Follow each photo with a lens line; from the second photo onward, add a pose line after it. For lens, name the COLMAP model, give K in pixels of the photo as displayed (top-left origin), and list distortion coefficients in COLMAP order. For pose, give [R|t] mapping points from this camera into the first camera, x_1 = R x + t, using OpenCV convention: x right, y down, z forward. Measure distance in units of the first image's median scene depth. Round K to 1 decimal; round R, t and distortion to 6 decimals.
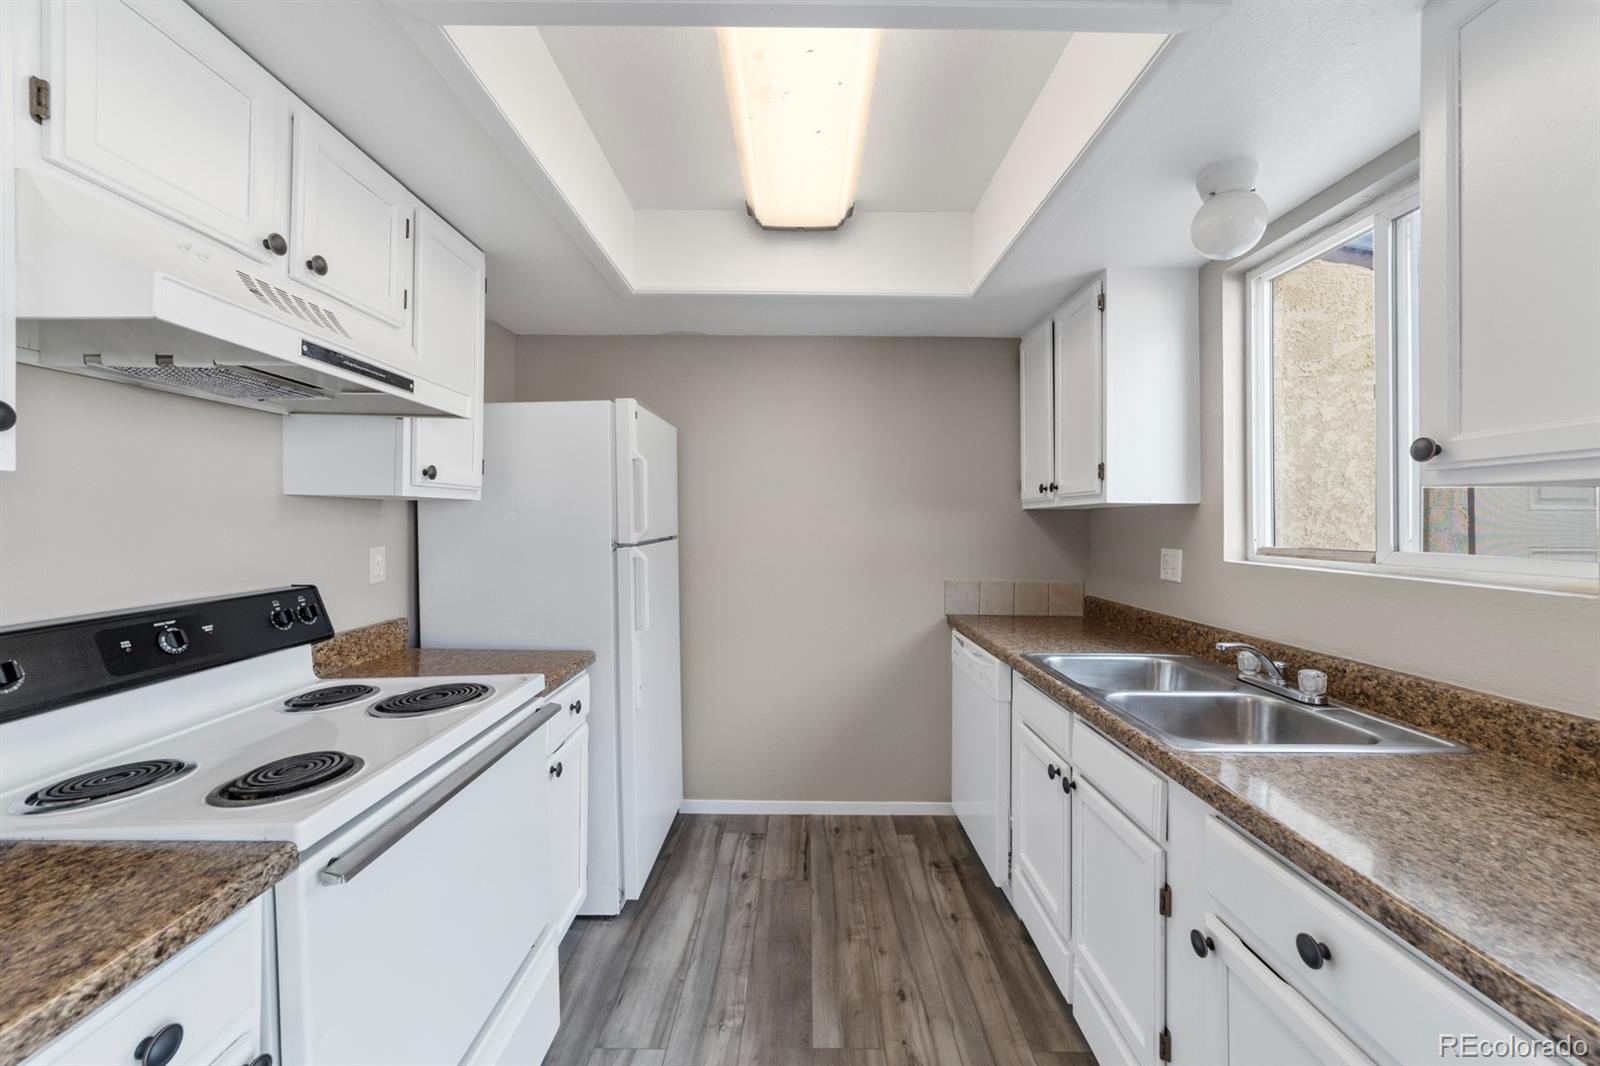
lens RADIAL K [[617.0, 0, 798.4], [0, 617.0, 521.5], [0, 0, 1]] dist [-0.001163, 0.000304]
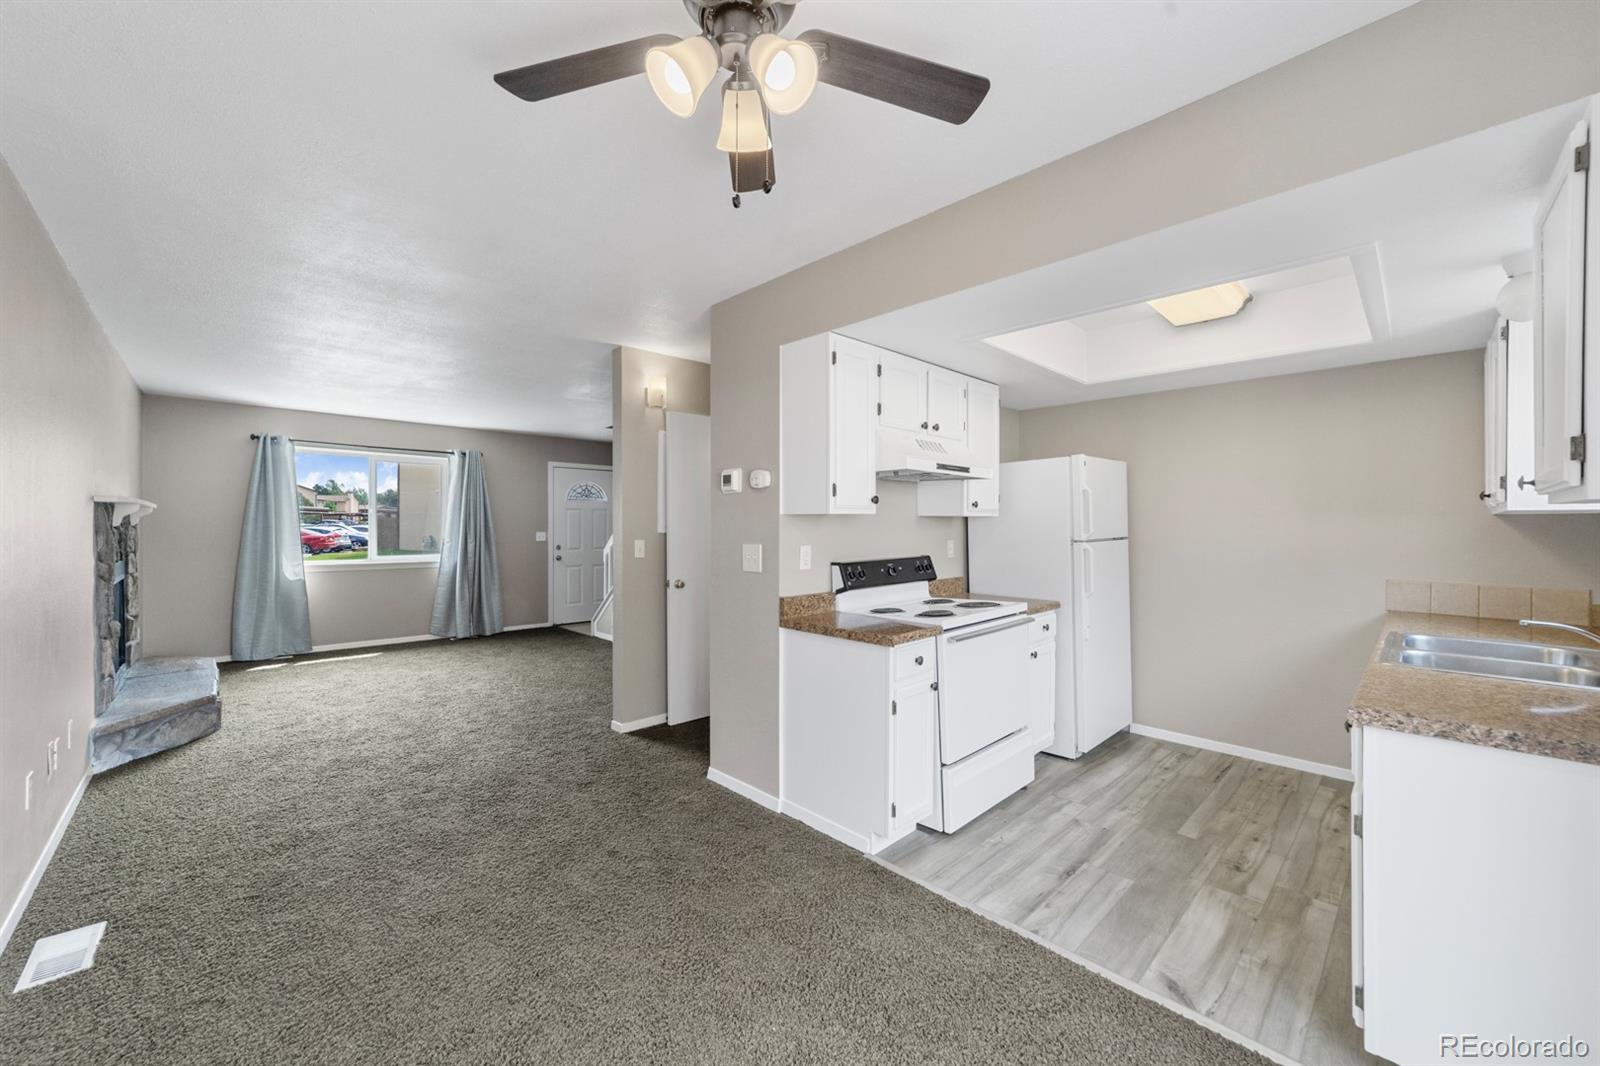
lens RADIAL K [[617.4, 0, 800.8], [0, 617.4, 526.3], [0, 0, 1]] dist [-0.000516, 0.000235]
pose [[0.699944, -0.002881, -0.714192, 0.428092], [0.002453, 0.999996, -0.001631, -0.002217], [0.714194, -0.000610, 0.699948, -0.783464]]
